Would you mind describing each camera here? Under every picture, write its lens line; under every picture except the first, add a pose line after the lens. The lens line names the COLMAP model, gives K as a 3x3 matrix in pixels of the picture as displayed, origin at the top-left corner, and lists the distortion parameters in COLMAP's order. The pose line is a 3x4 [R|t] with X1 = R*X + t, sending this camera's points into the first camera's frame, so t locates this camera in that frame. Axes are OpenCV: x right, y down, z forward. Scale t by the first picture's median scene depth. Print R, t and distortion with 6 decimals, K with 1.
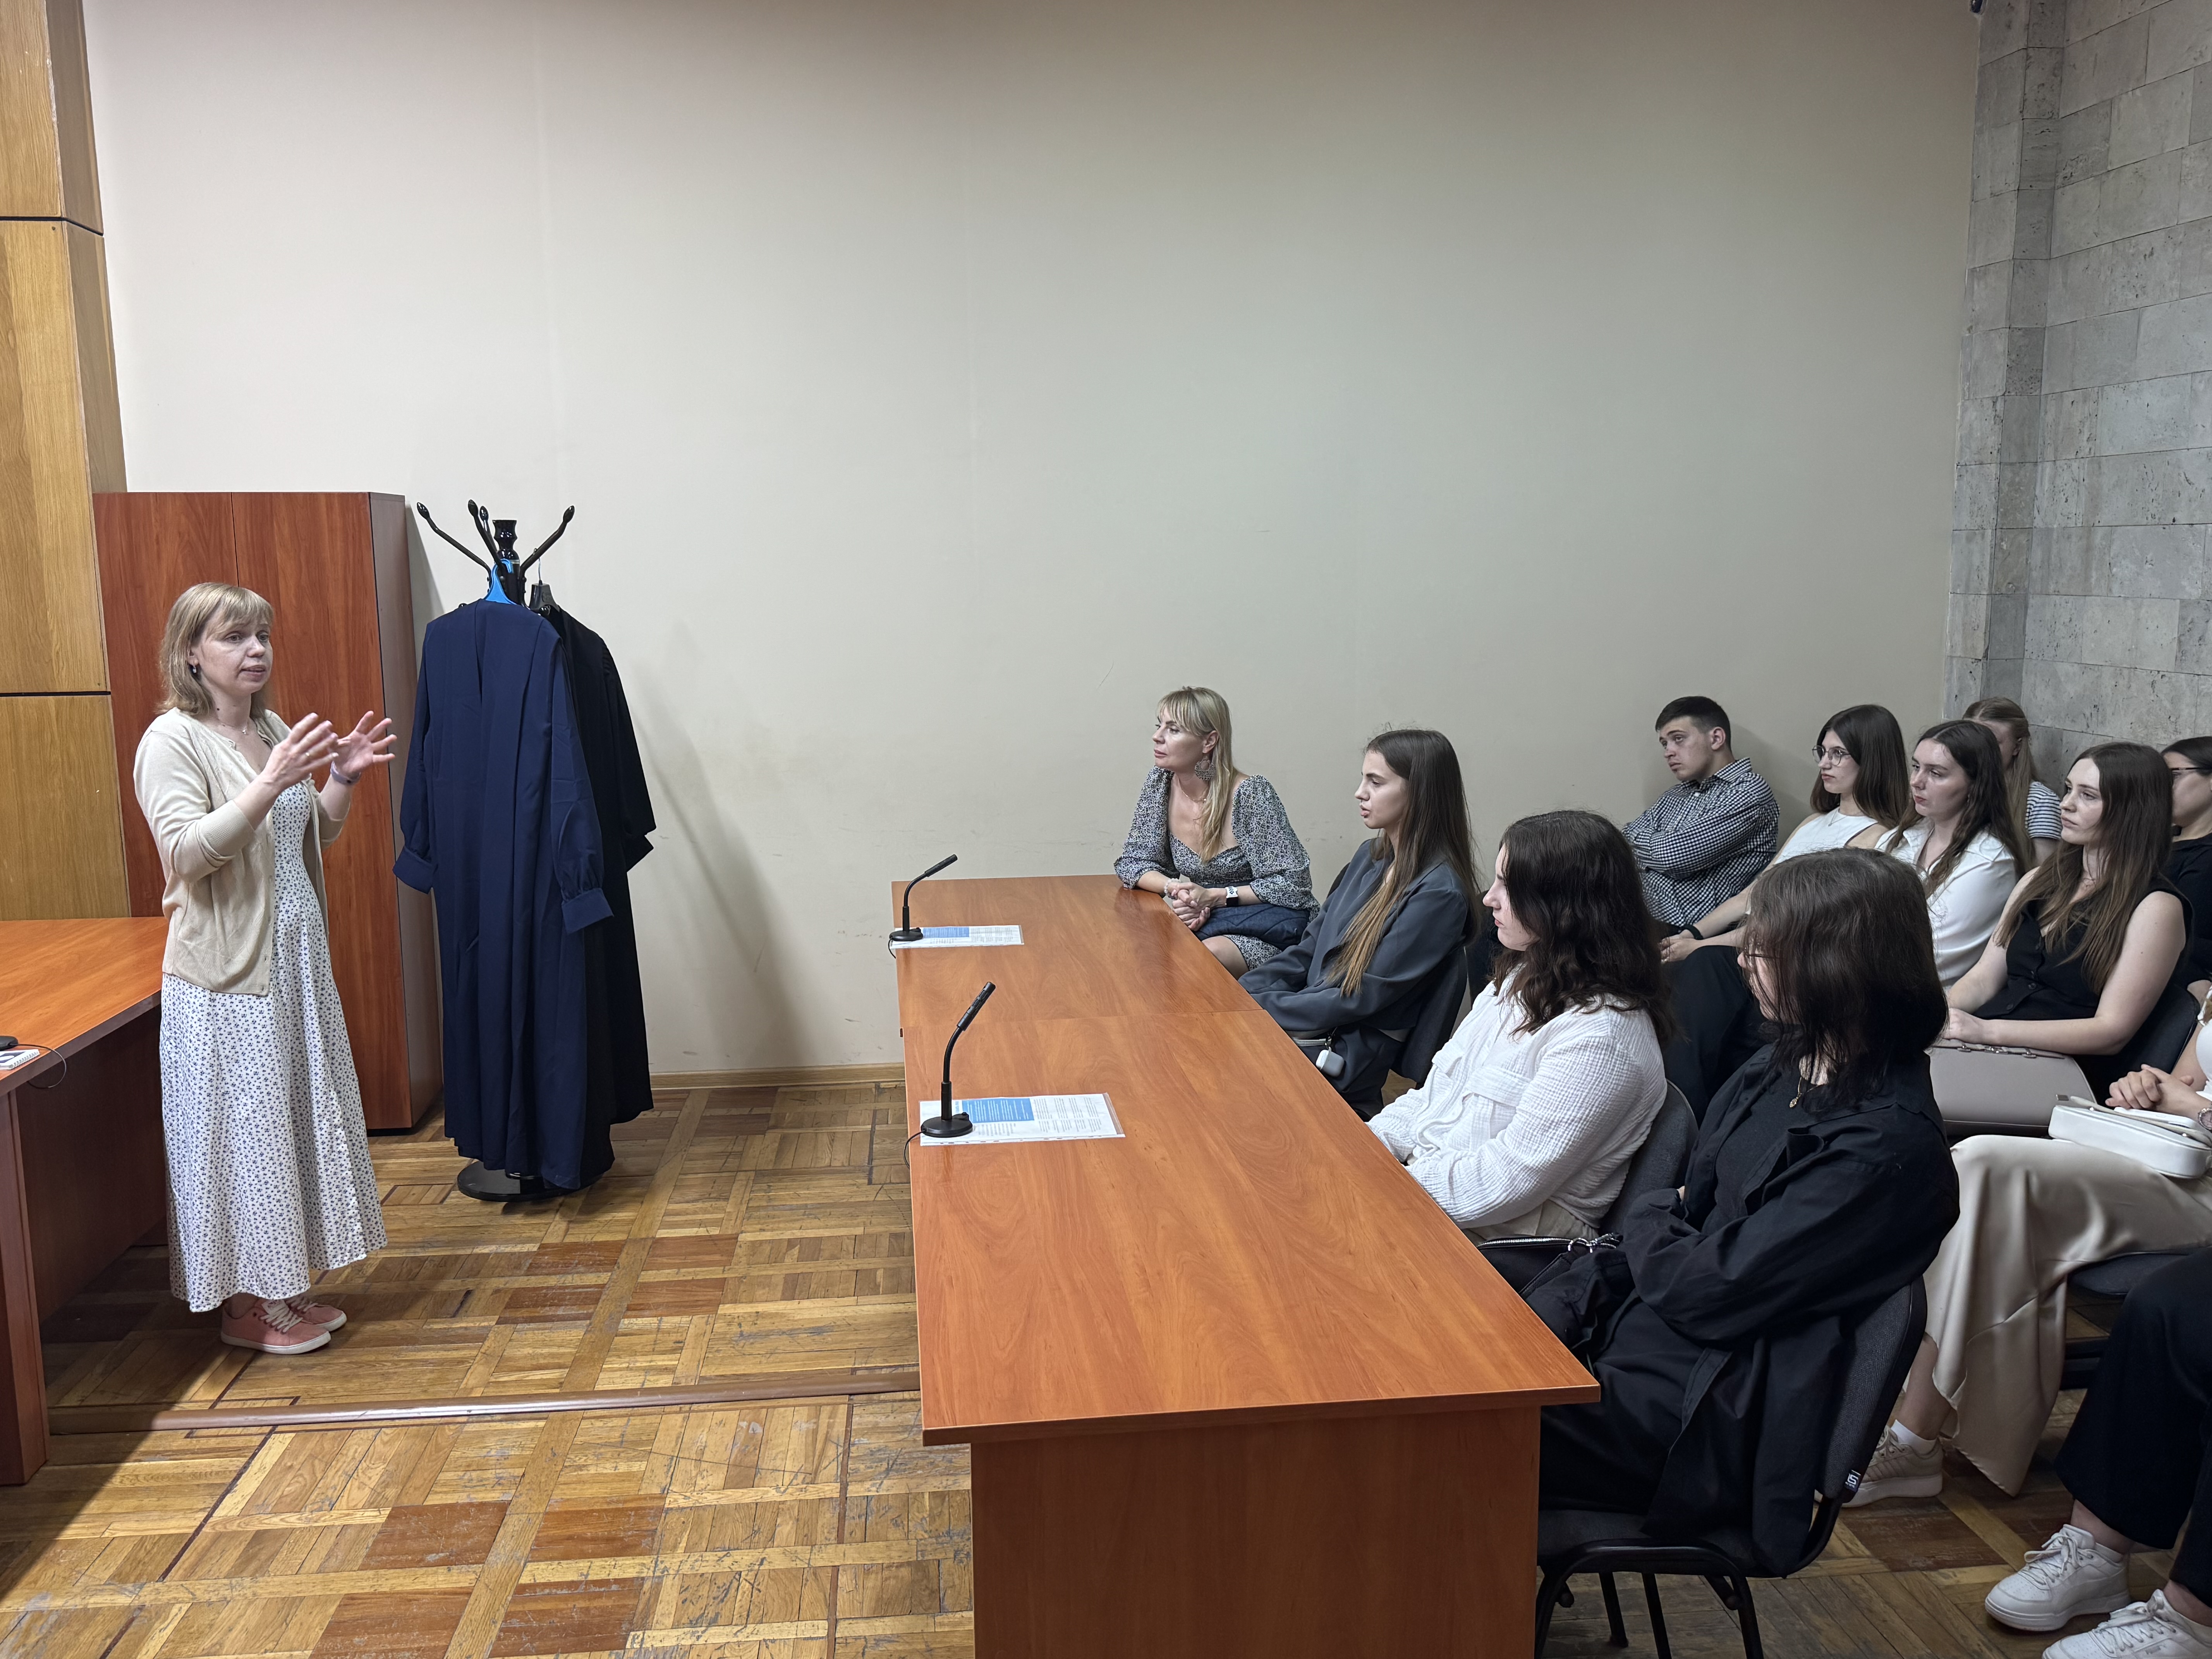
lens RADIAL K [[1802.2, 0, 1105.6], [0, 1802.2, 831.9], [0, 0, 1]] dist [-0.001960, -0.000829]
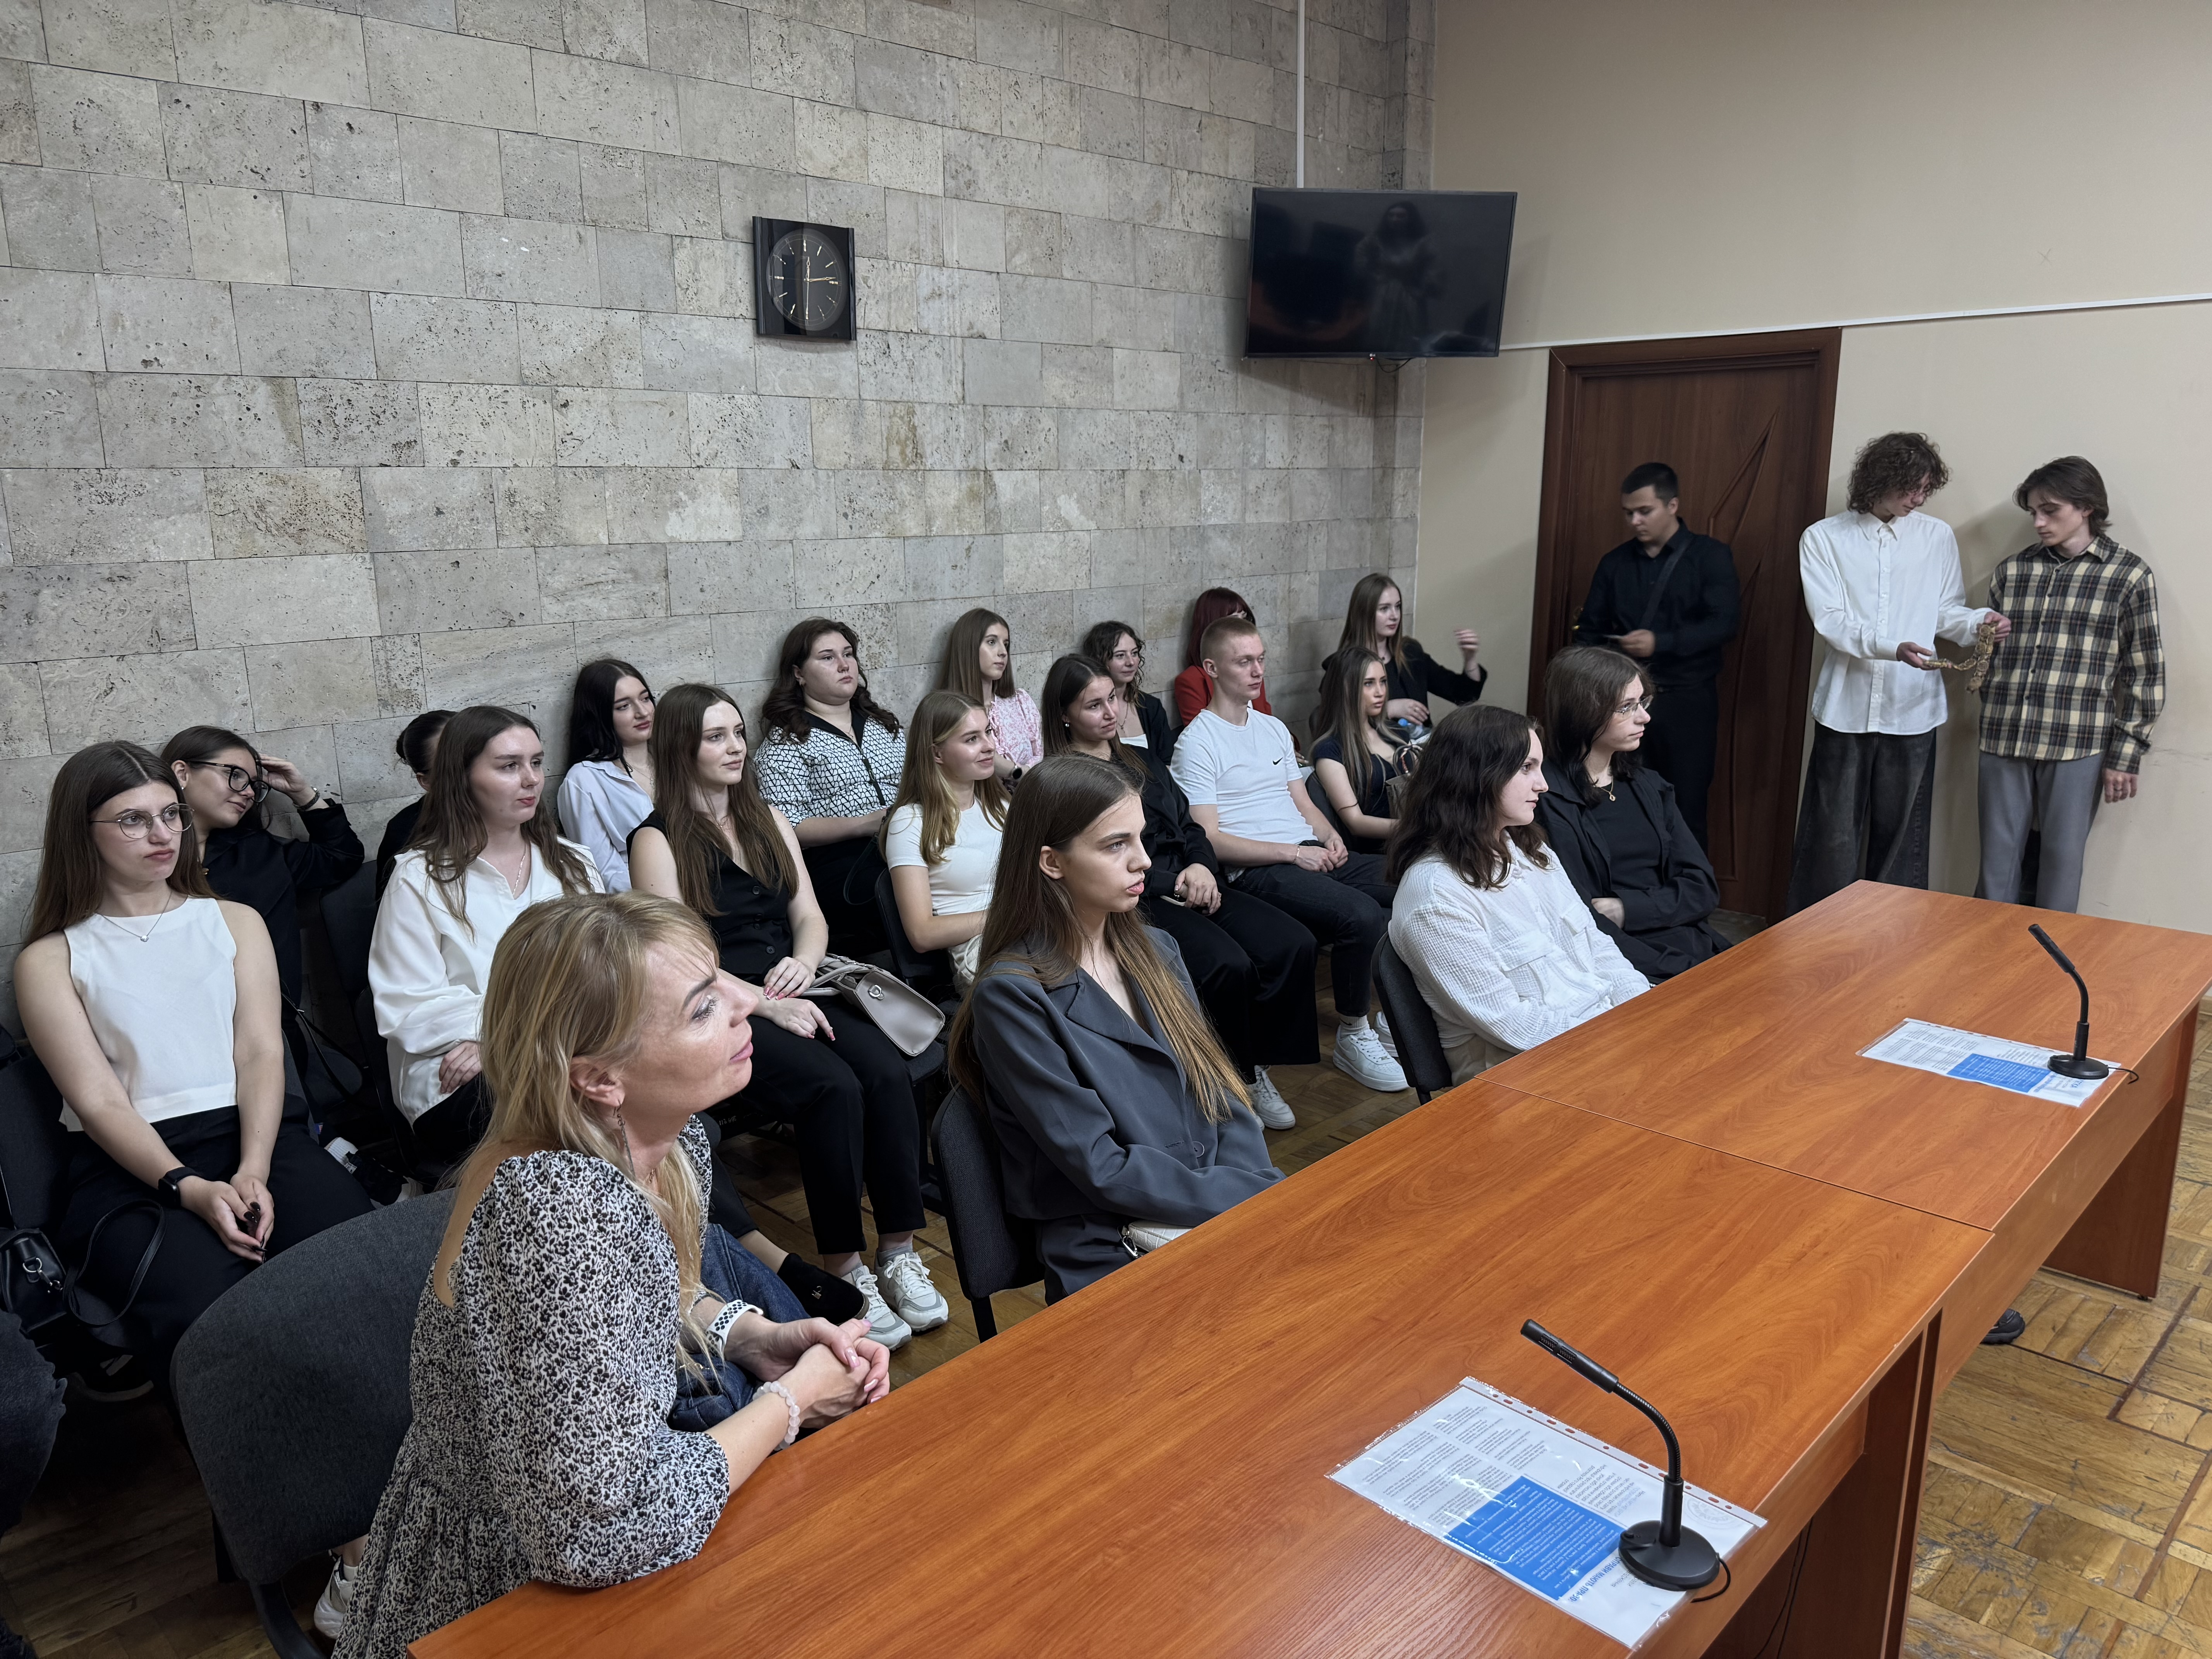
lens RADIAL K [[1562.9, 0, 1107.2], [0, 1562.9, 828.2], [0, 0, 1]] dist [-0.007417, -0.005053]
pose [[-0.622530, -0.163004, 0.765432, -0.382984], [0.127115, 0.944019, 0.304419, -0.281851], [-0.772203, 0.286808, -0.566960, 1.834378]]
